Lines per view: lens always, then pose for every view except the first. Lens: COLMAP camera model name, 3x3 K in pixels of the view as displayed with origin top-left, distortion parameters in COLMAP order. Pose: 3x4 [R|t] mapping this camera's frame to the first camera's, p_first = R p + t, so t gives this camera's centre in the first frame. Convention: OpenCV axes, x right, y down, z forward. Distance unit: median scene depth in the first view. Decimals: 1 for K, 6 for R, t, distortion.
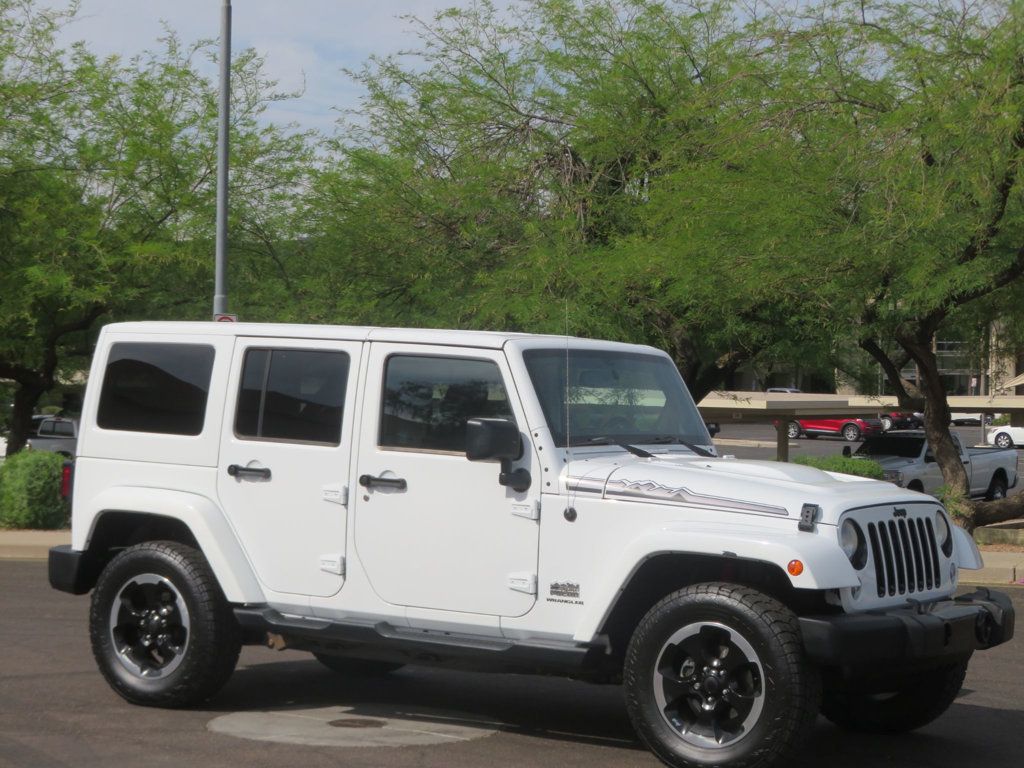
lens RADIAL K [[630.2, 0, 525.0], [0, 630.2, 411.8], [0, 0, 1]] dist [0.033063, 0.001440]
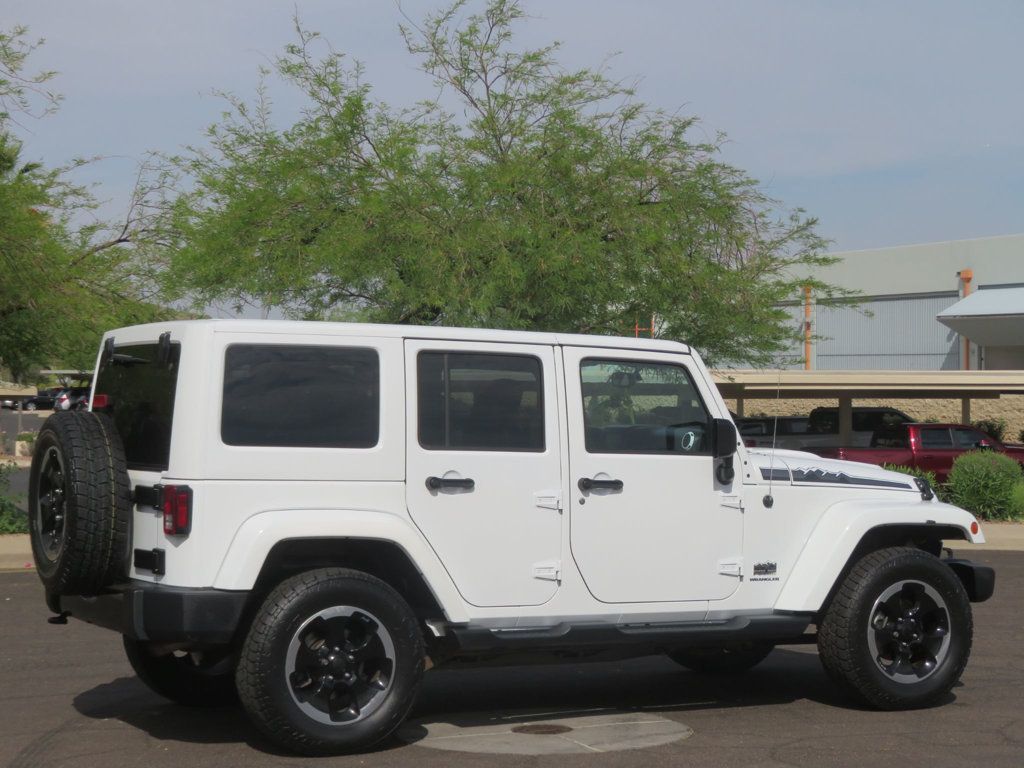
lens RADIAL K [[613.7, 0, 518.2], [0, 613.7, 381.0], [0, 0, 1]] dist [0.012947, 0.002513]
pose [[0.938514, -0.015517, 0.344894, -0.719318], [0.023911, 0.999512, -0.020096, -0.041072], [-0.344413, 0.027107, 0.938427, 0.112122]]
